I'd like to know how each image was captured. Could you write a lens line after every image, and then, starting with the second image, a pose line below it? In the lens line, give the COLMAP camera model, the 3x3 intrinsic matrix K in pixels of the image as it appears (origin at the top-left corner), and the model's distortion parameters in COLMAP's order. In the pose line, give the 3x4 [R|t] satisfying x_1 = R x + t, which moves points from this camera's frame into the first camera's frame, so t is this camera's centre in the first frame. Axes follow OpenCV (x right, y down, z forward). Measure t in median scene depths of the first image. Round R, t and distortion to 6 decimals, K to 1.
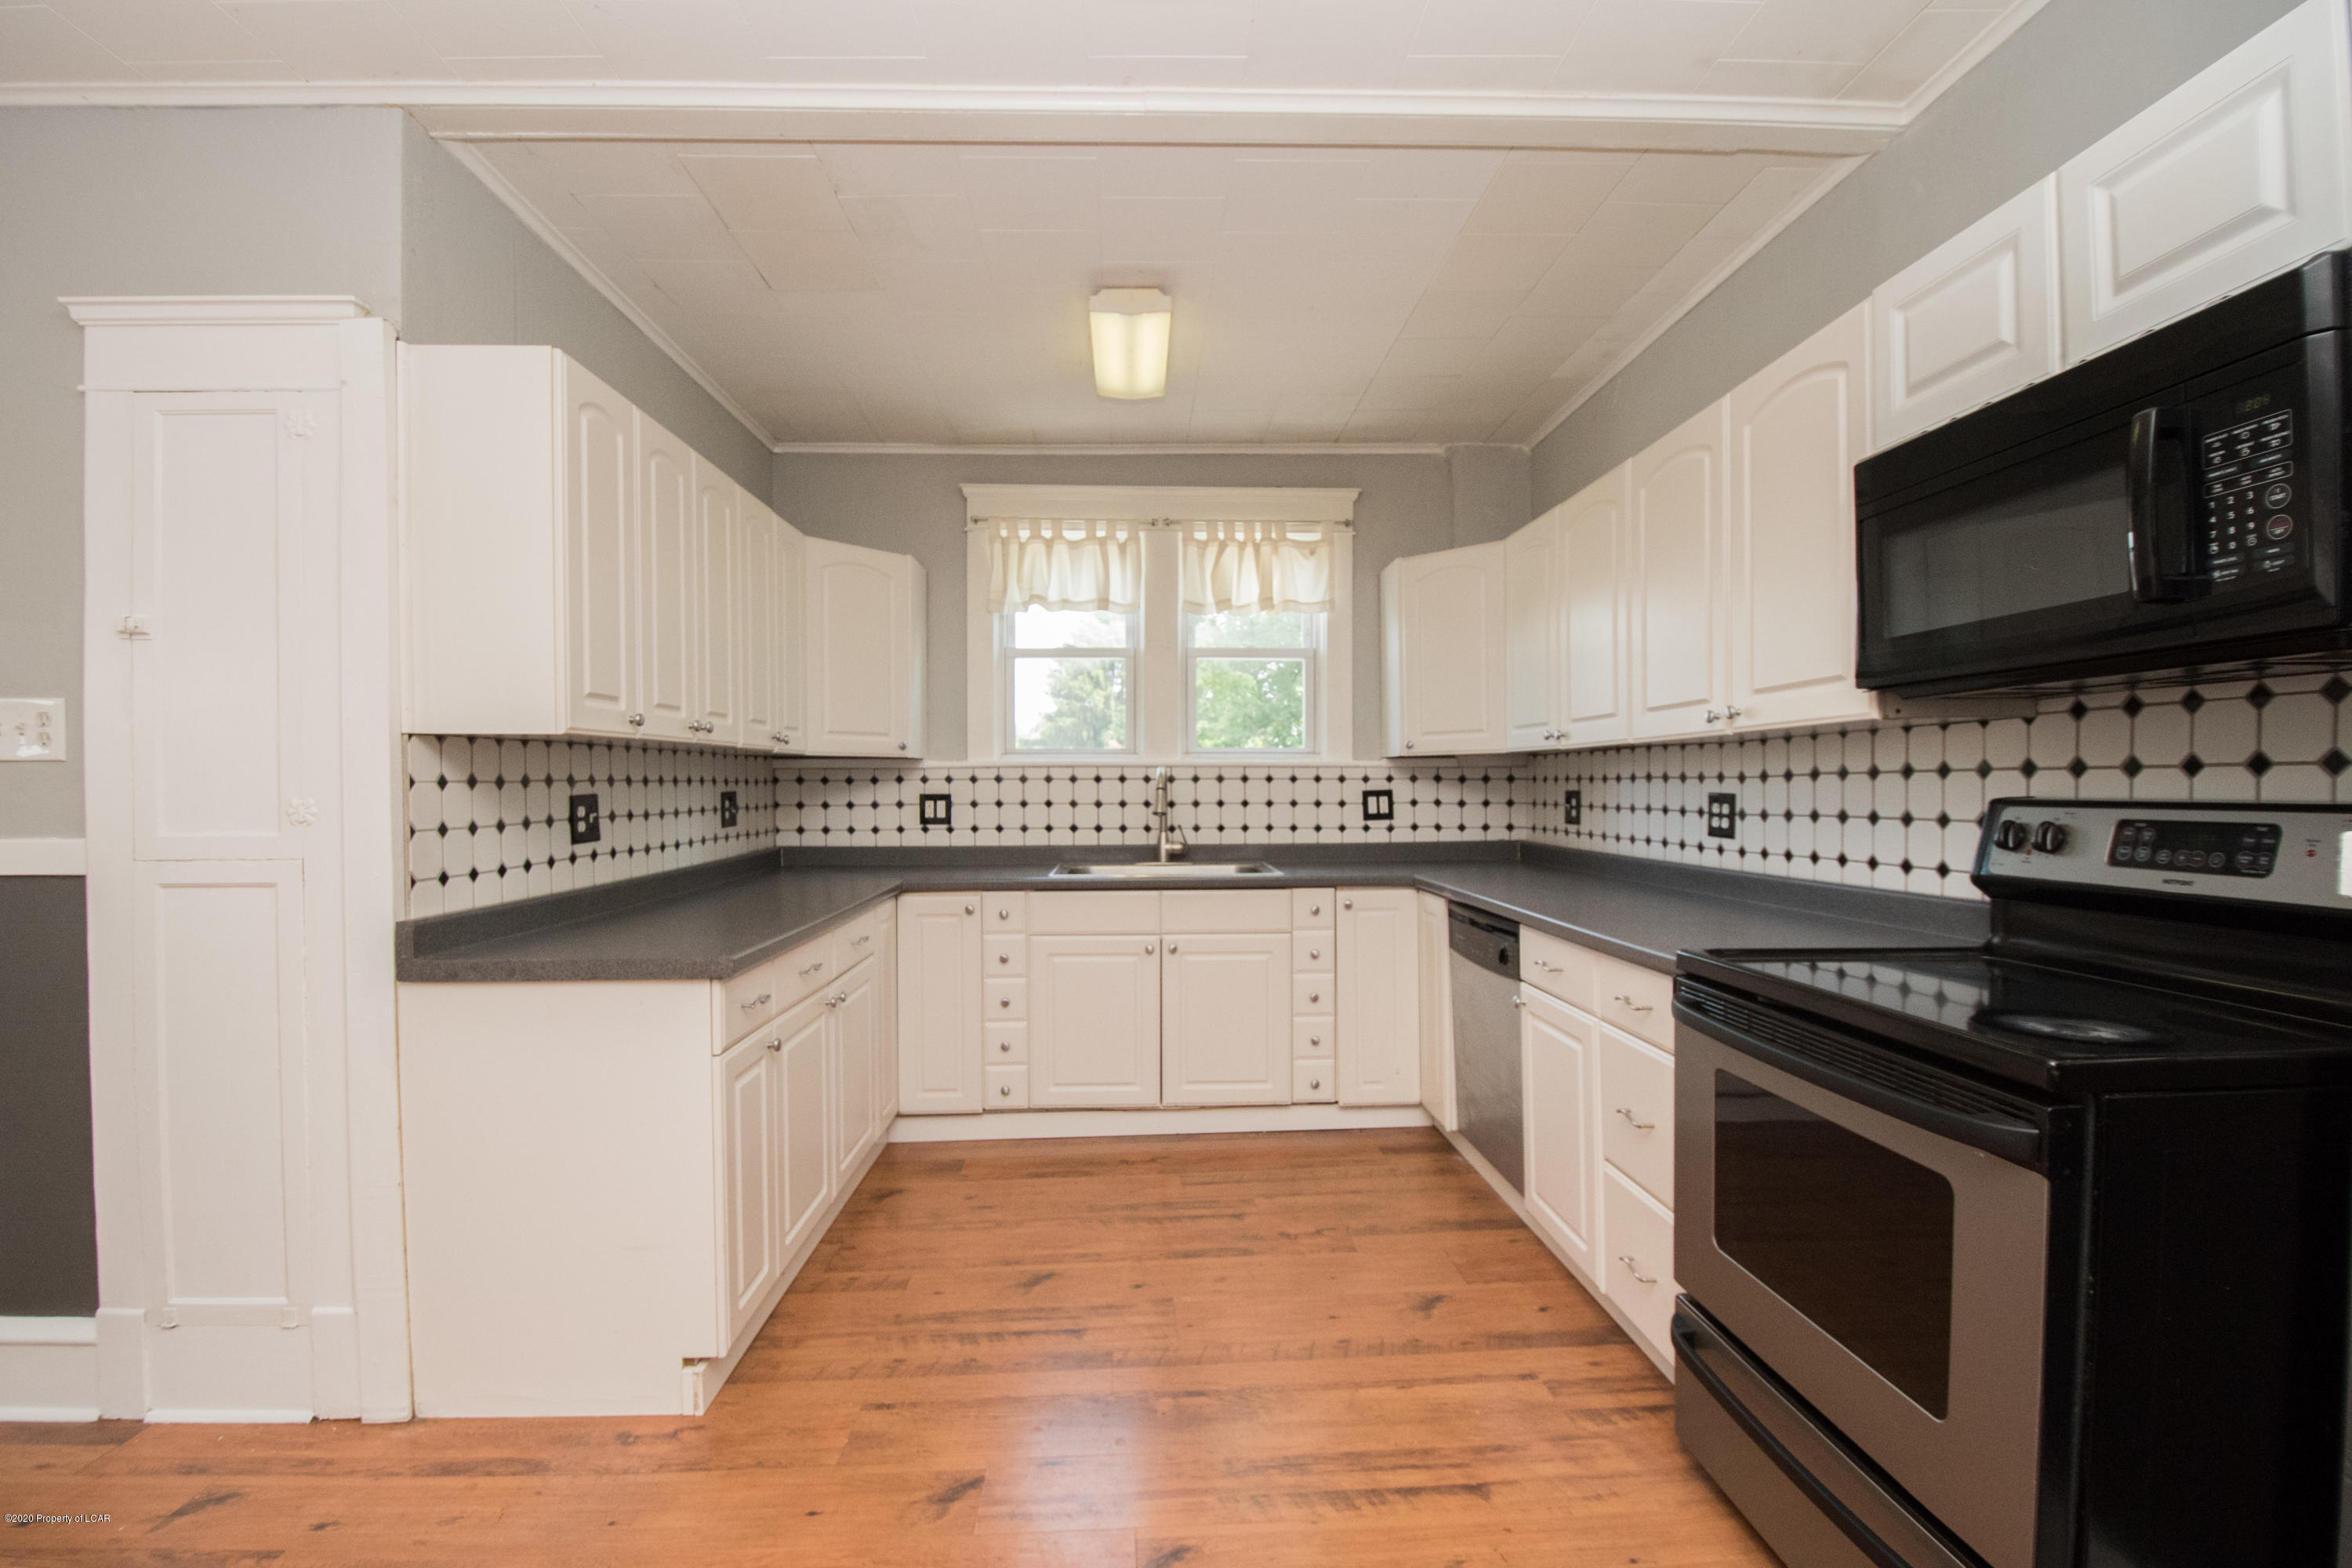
lens RADIAL K [[1031.4, 0, 1169.6], [0, 1031.4, 809.4], [0, 0, 1]] dist [0.016946, -0.024667]
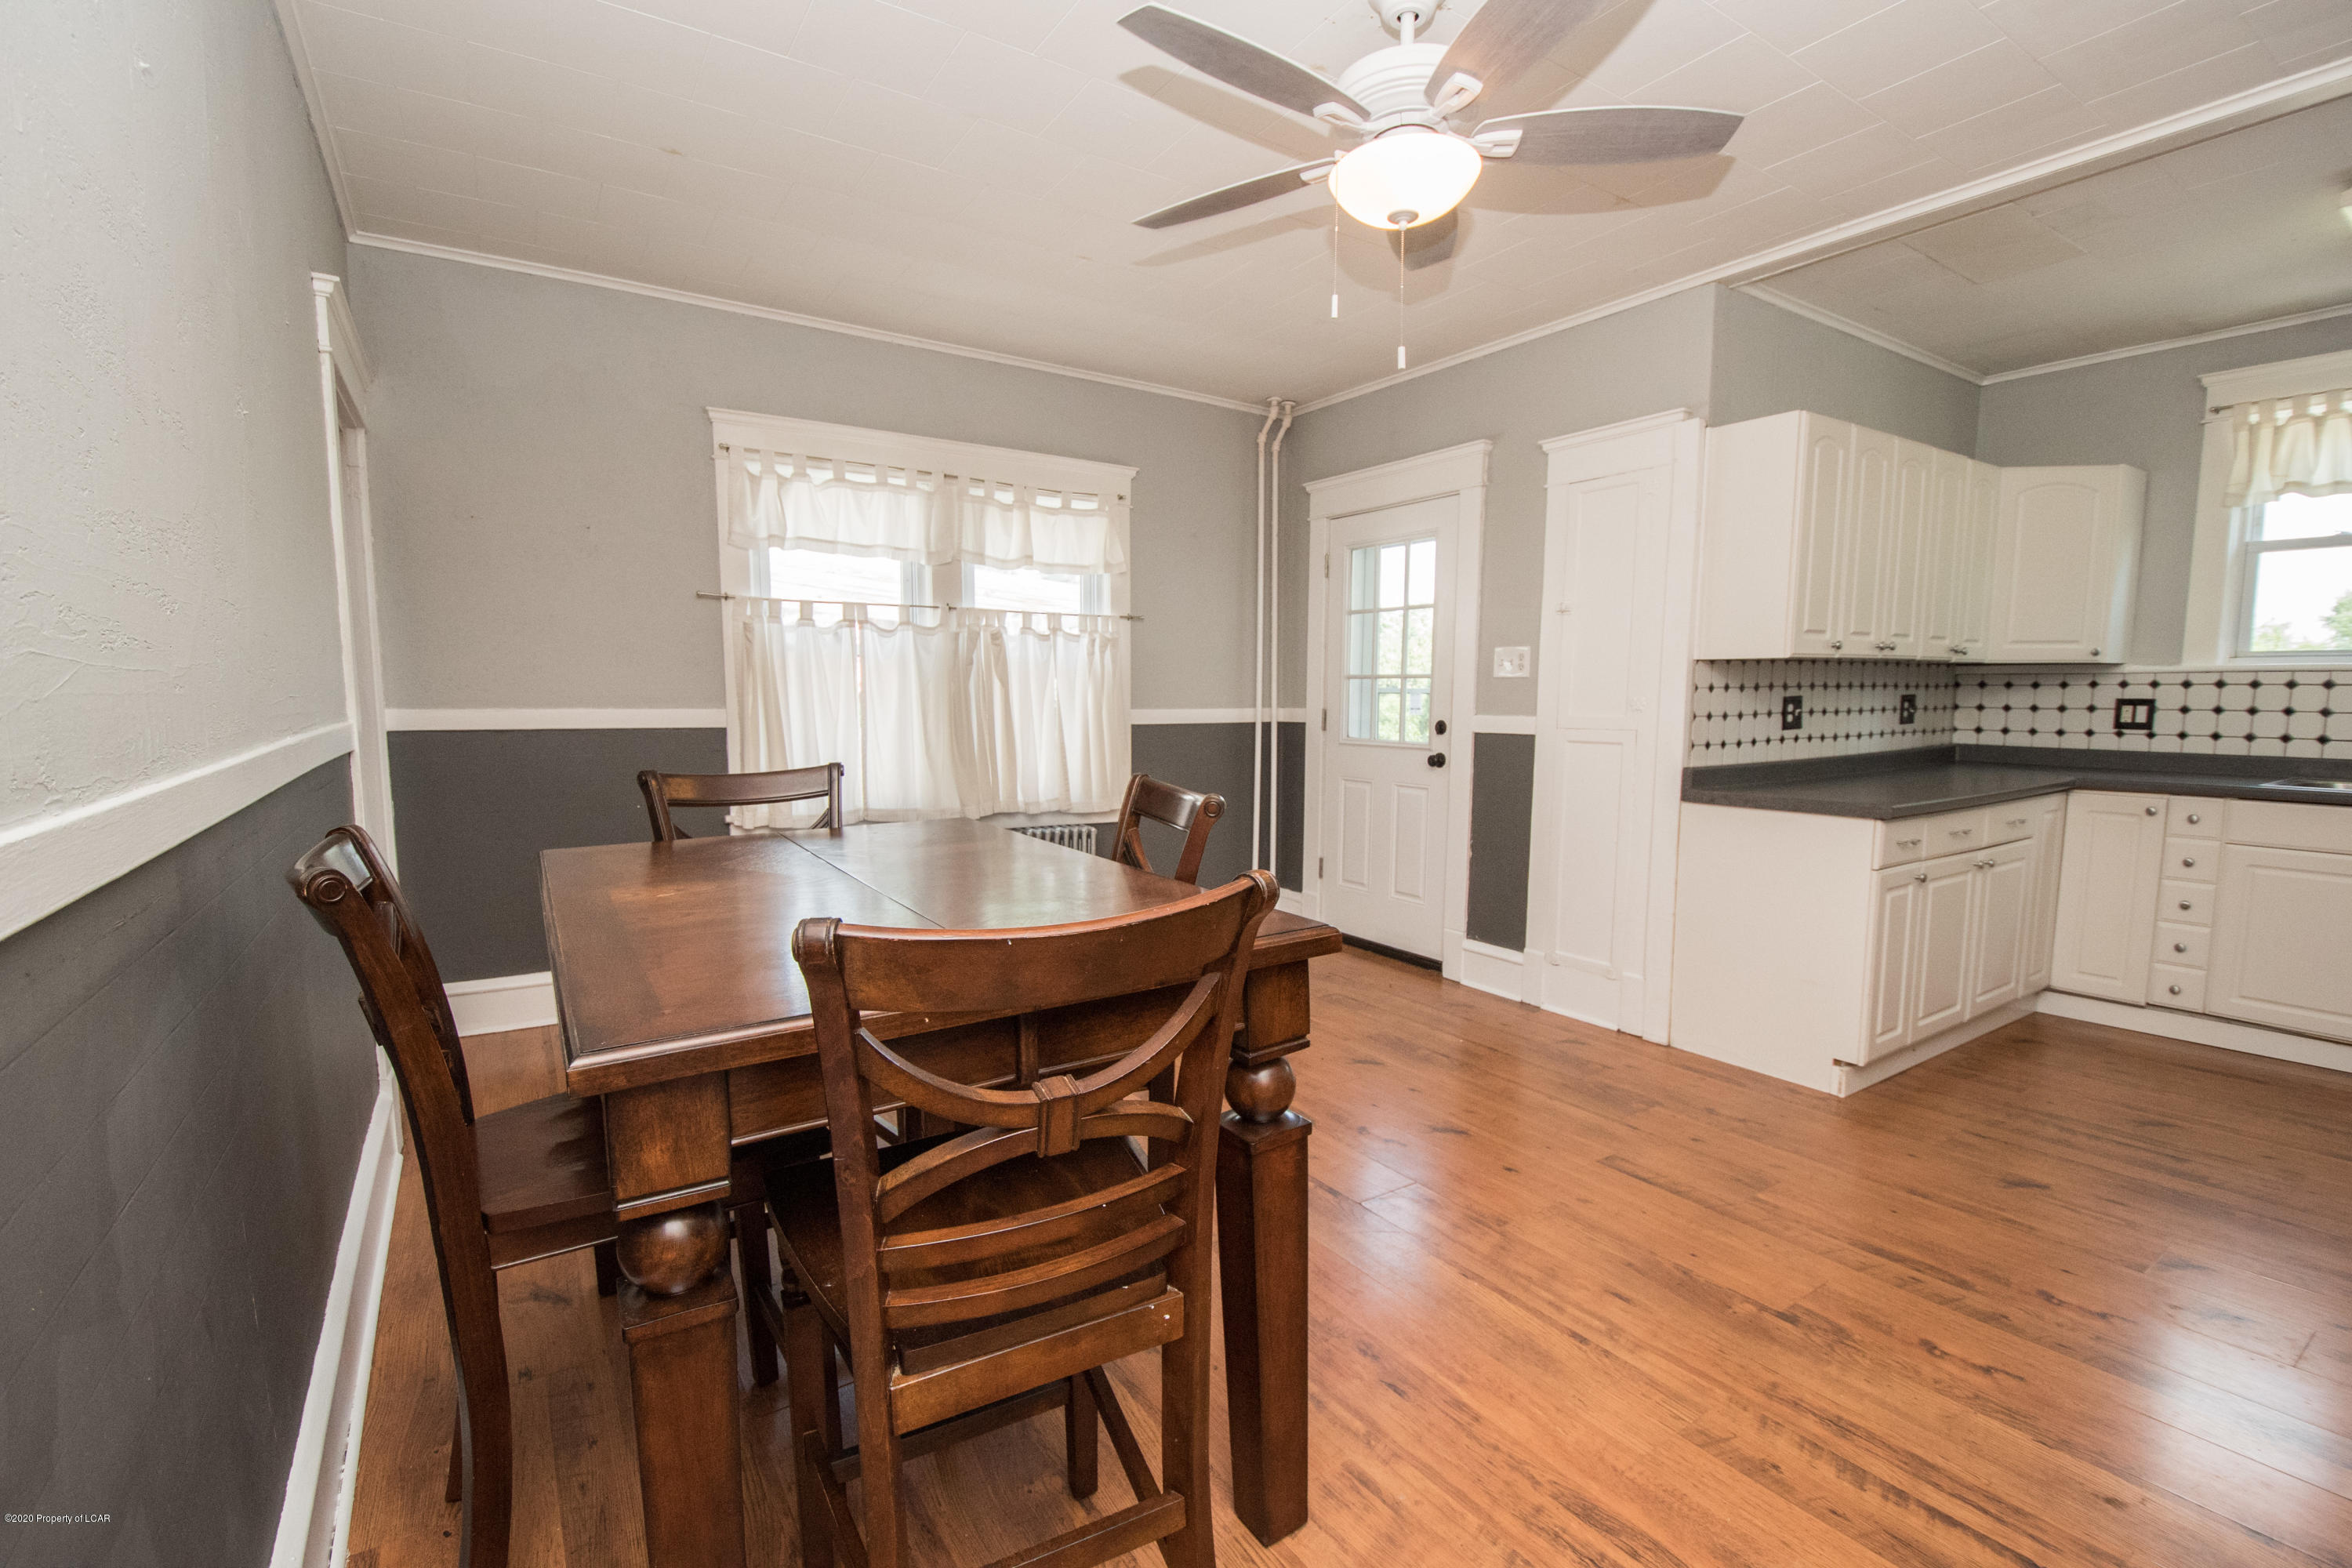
lens RADIAL K [[1031.4, 0, 1169.6], [0, 1031.4, 809.4], [0, 0, 1]] dist [0.016946, -0.024667]
pose [[0.511532, 0.099671, -0.853464, 0.215956], [-0.019302, 0.994332, 0.104554, 0.007948], [0.859047, -0.037009, 0.510557, -0.446872]]
